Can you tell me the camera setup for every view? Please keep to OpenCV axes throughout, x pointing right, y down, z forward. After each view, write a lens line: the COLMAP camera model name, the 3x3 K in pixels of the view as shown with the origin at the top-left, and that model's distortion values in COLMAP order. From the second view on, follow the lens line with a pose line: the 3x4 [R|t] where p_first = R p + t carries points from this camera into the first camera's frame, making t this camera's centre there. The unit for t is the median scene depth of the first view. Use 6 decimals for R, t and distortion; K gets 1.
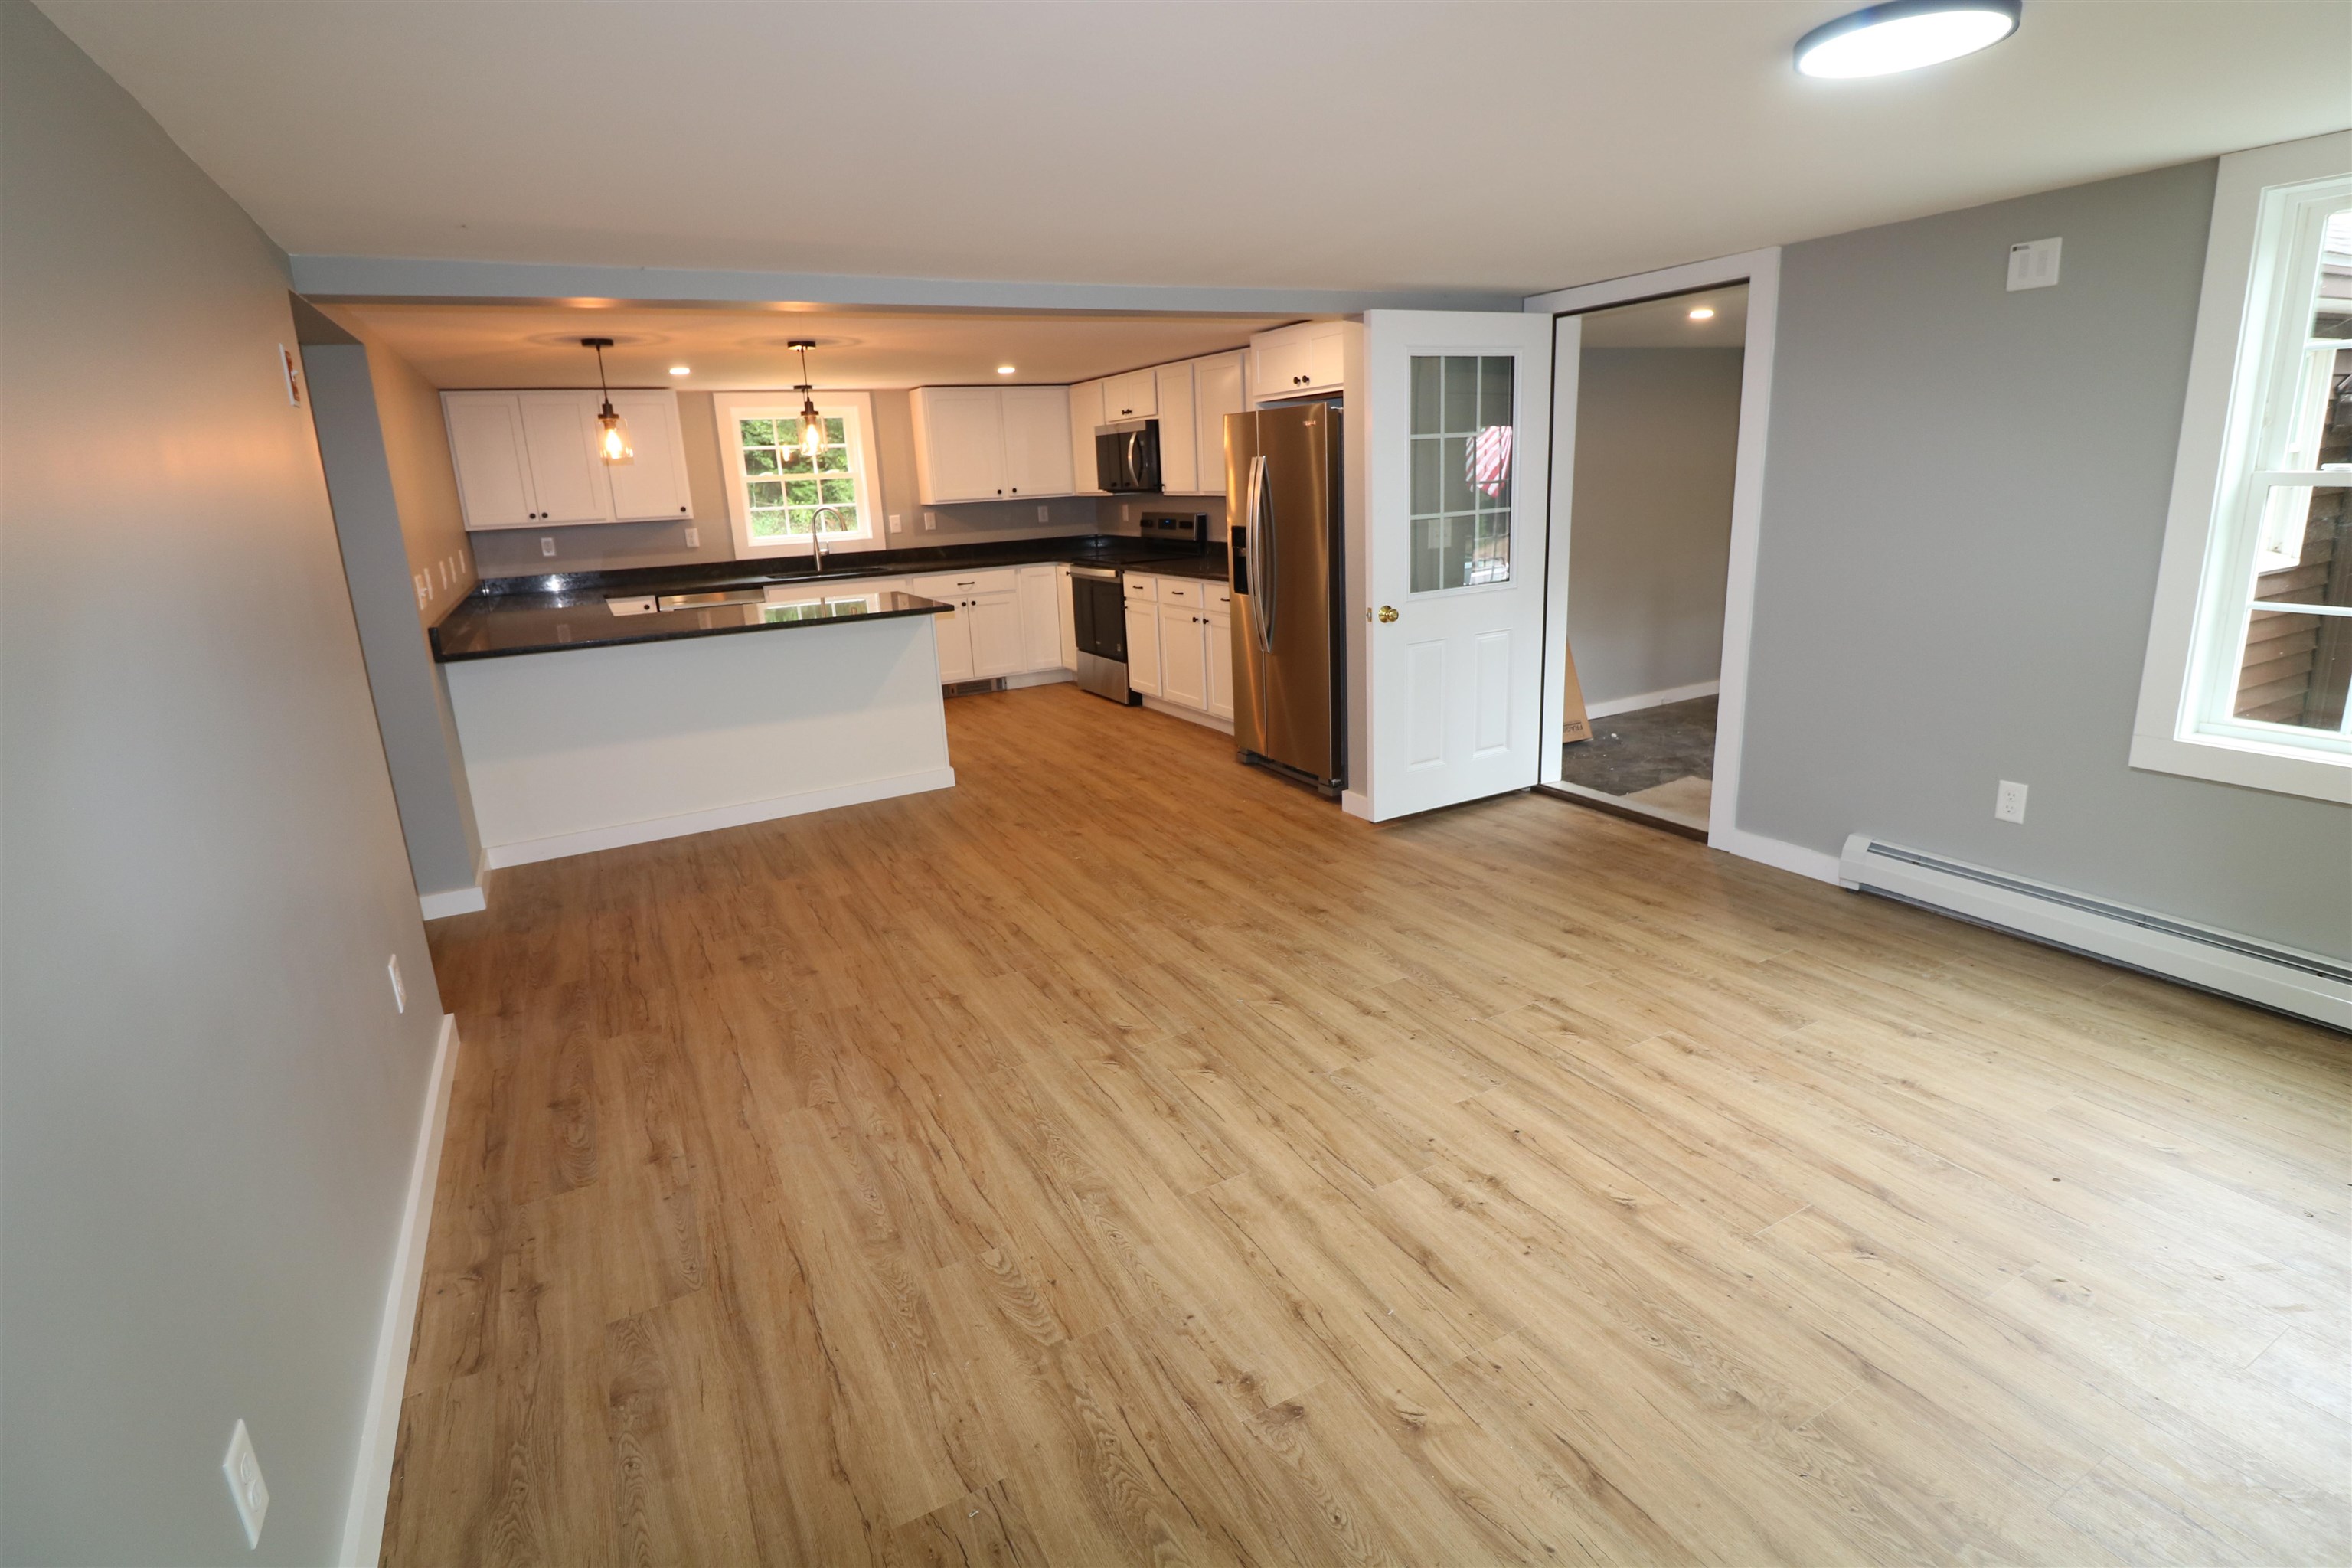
lens RADIAL K [[1090.5, 0, 1181.7], [0, 1090.5, 791.8], [0, 0, 1]] dist [-0.004407, -0.009824]
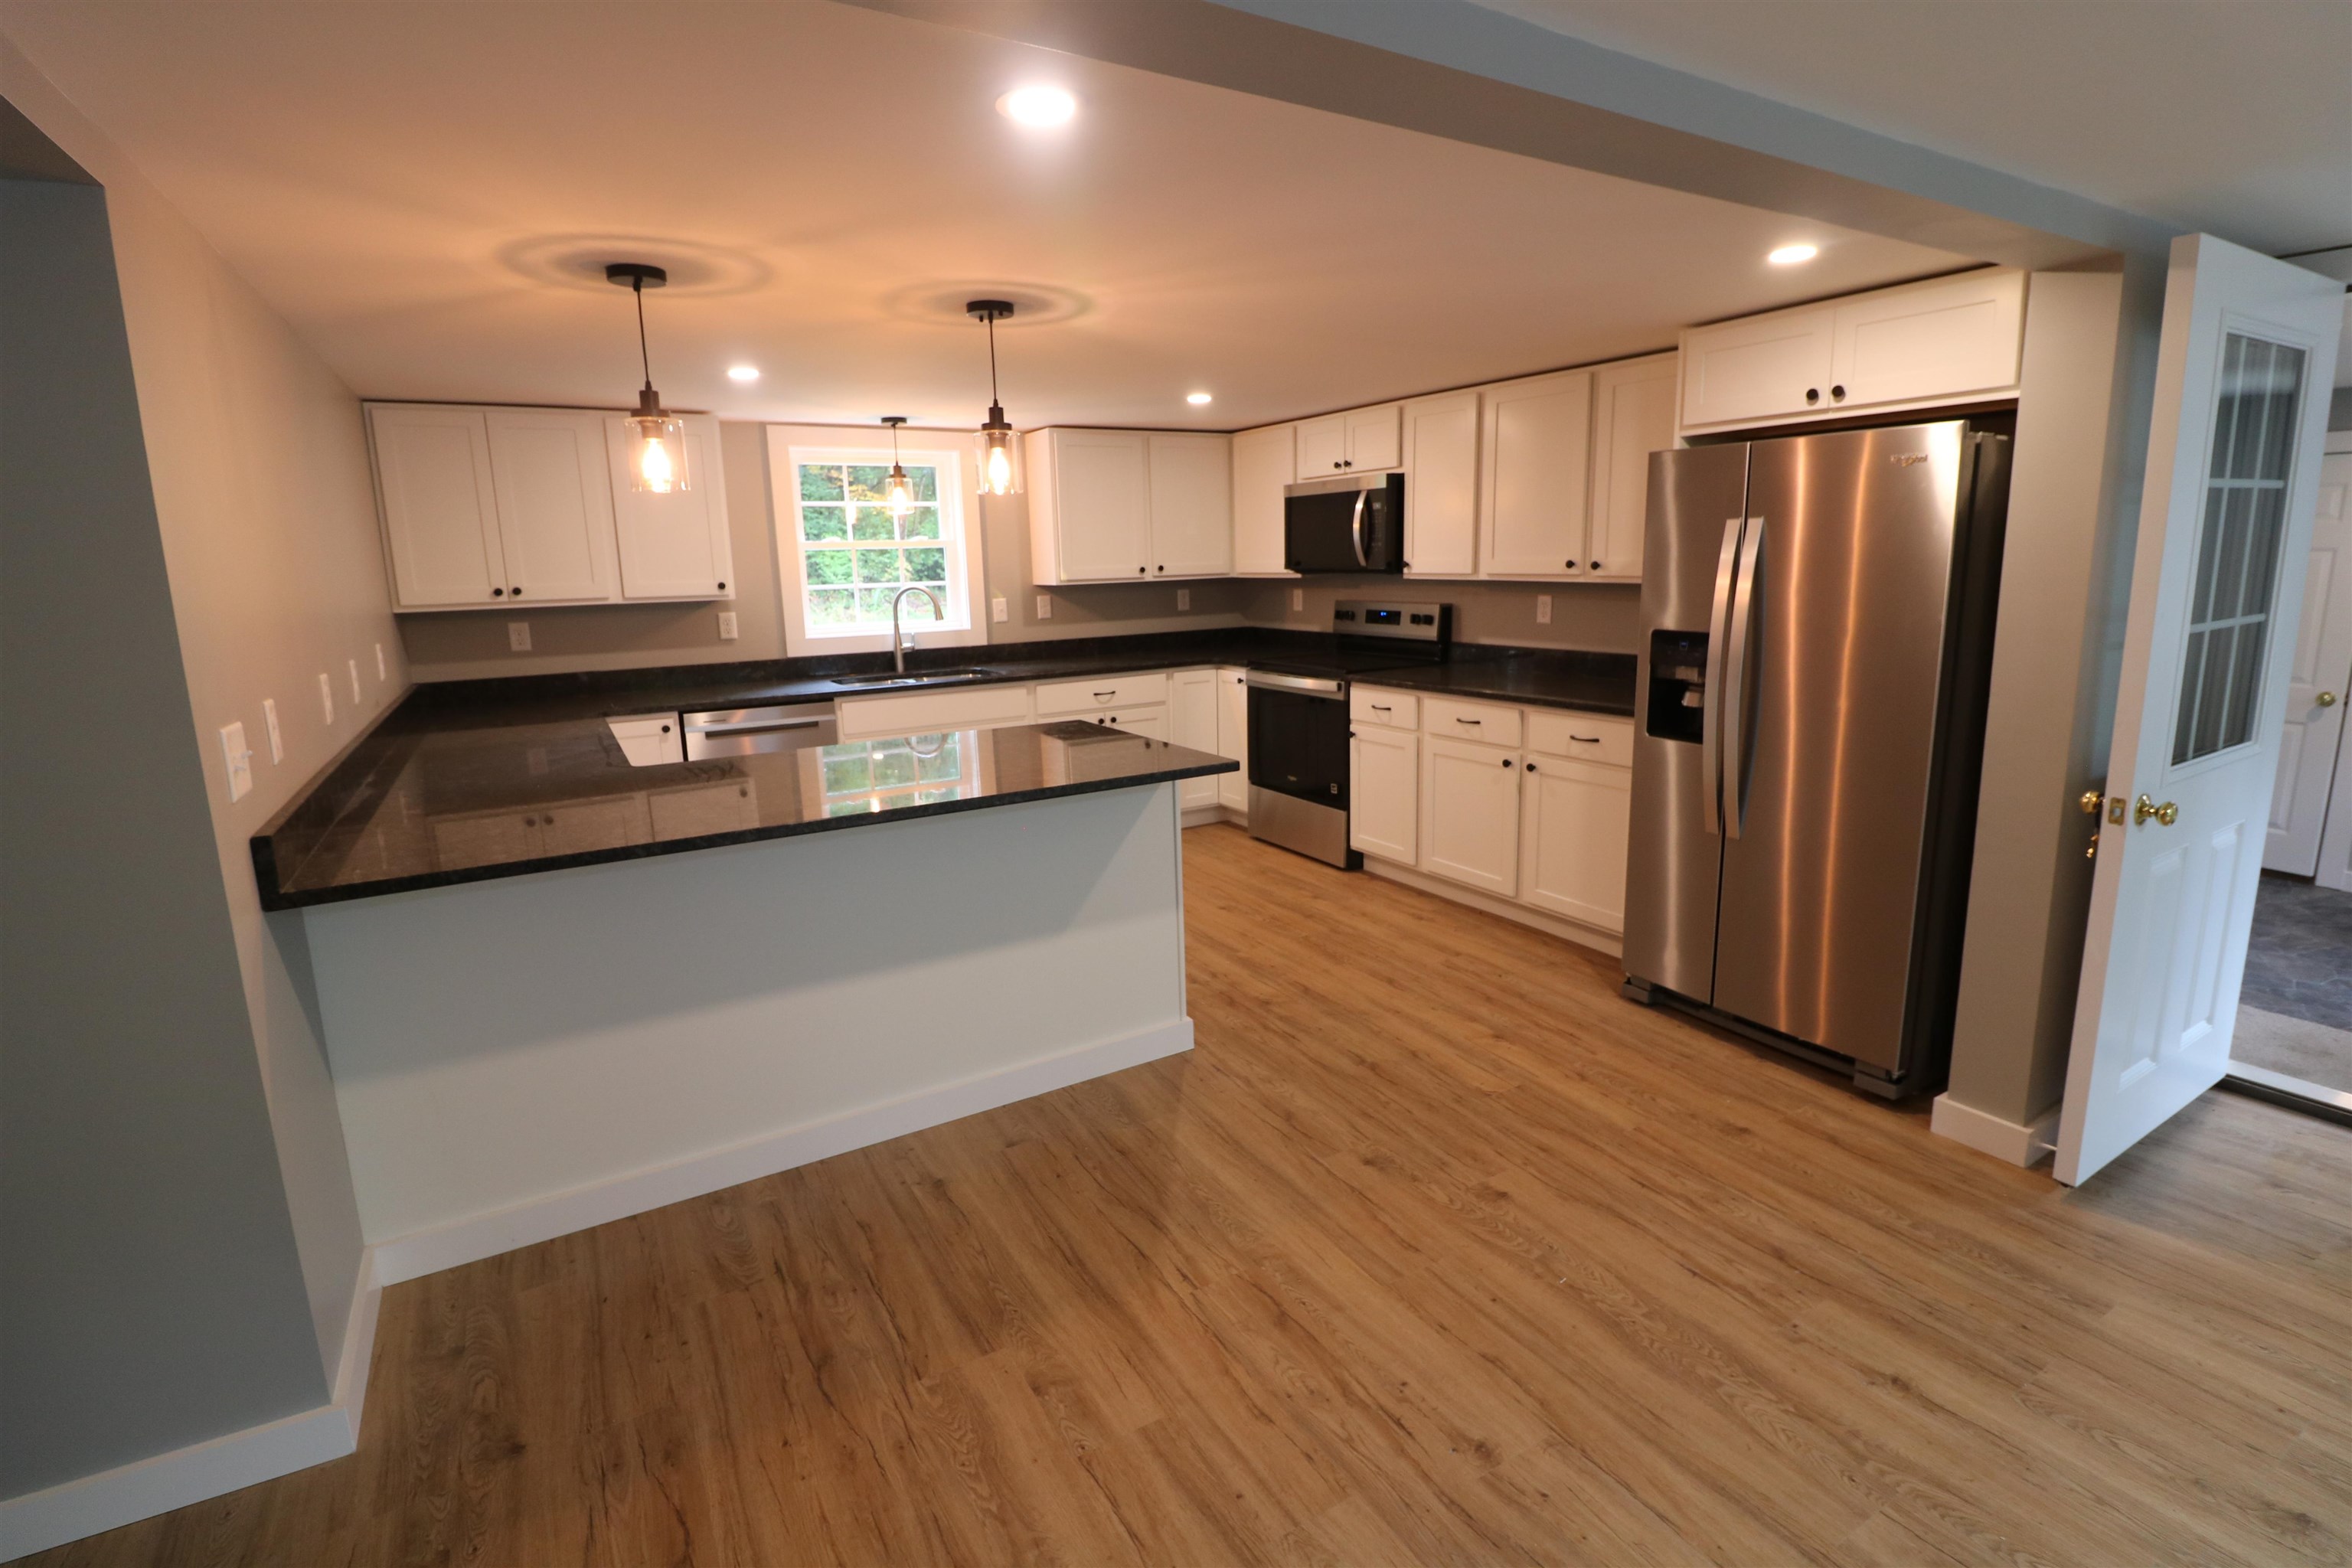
lens RADIAL K [[1090.5, 0, 1180.5], [0, 1090.5, 768.8], [0, 0, 1]] dist [-0.004407, -0.009824]
pose [[0.999302, 0.011269, 0.035624, -0.409476], [-0.007992, 0.995836, -0.090810, -0.179787], [-0.036499, 0.090462, 0.995231, 0.672556]]
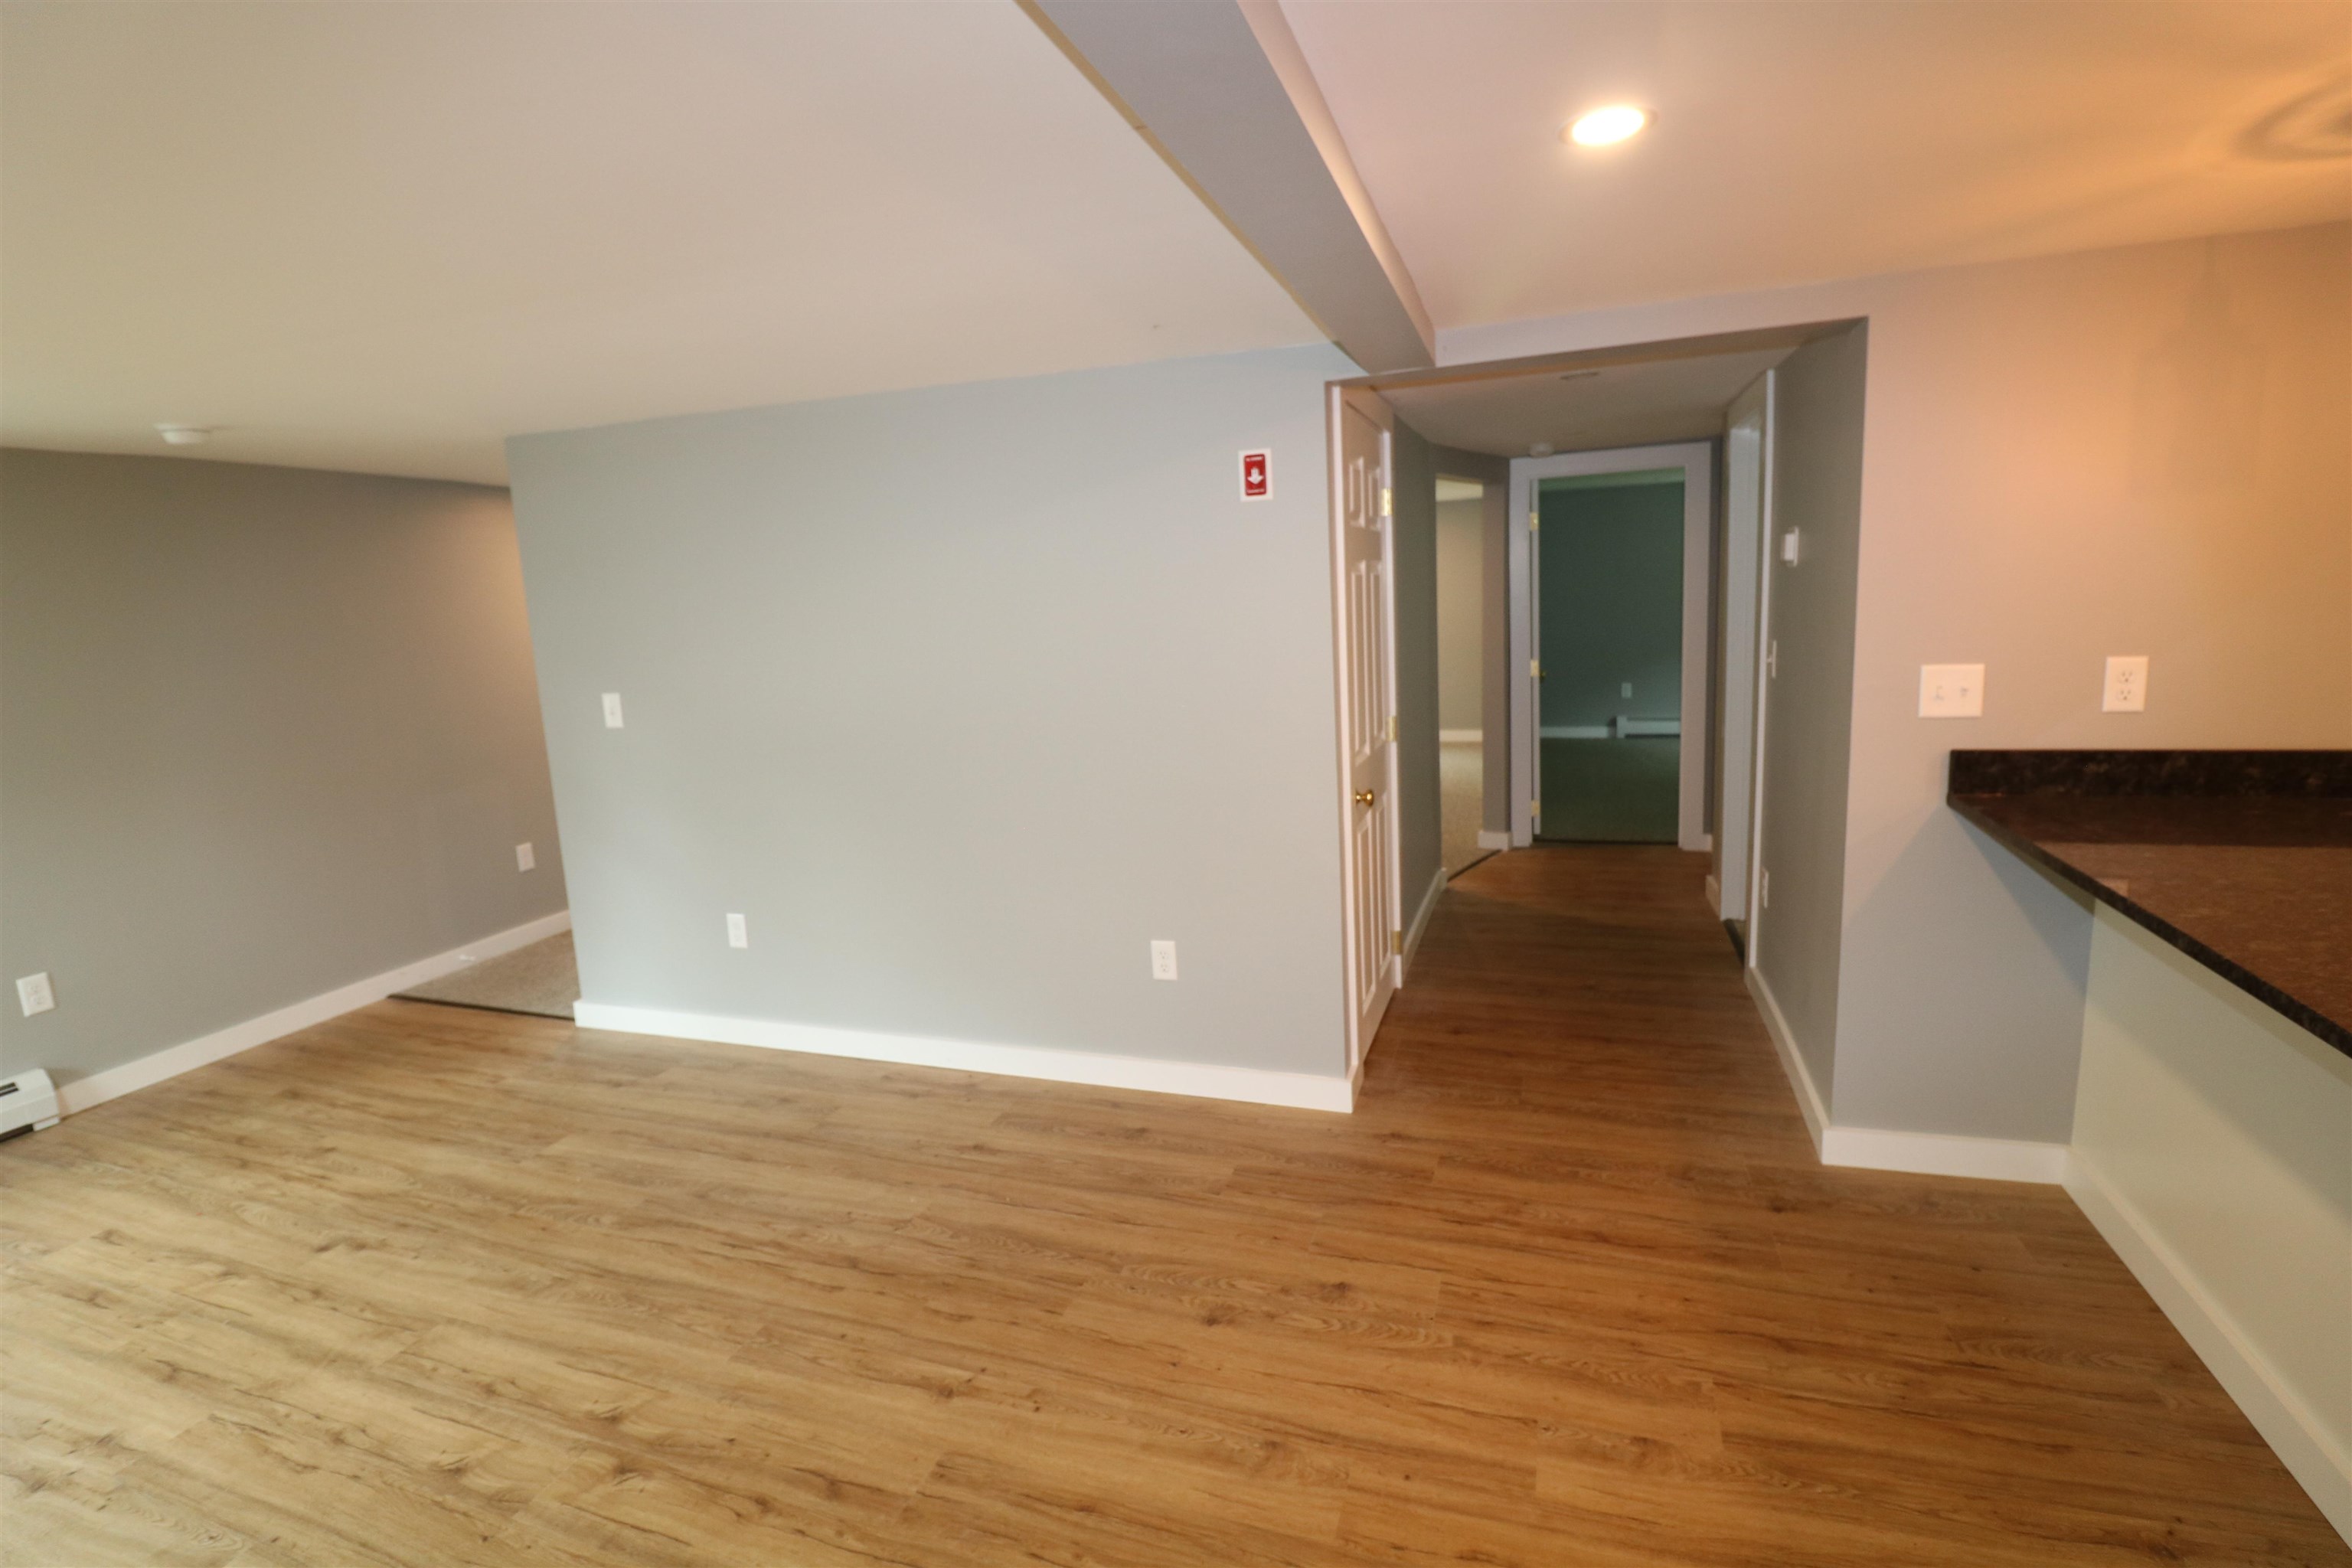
lens RADIAL K [[1090.5, 0, 1166.7], [0, 1090.5, 759.3], [0, 0, 1]] dist [-0.004407, -0.009824]
pose [[-0.741882, 0.185611, -0.644328, 0.041156], [-0.105237, 0.916785, 0.385267, -0.425224], [0.662220, 0.353630, -0.660613, 1.412981]]
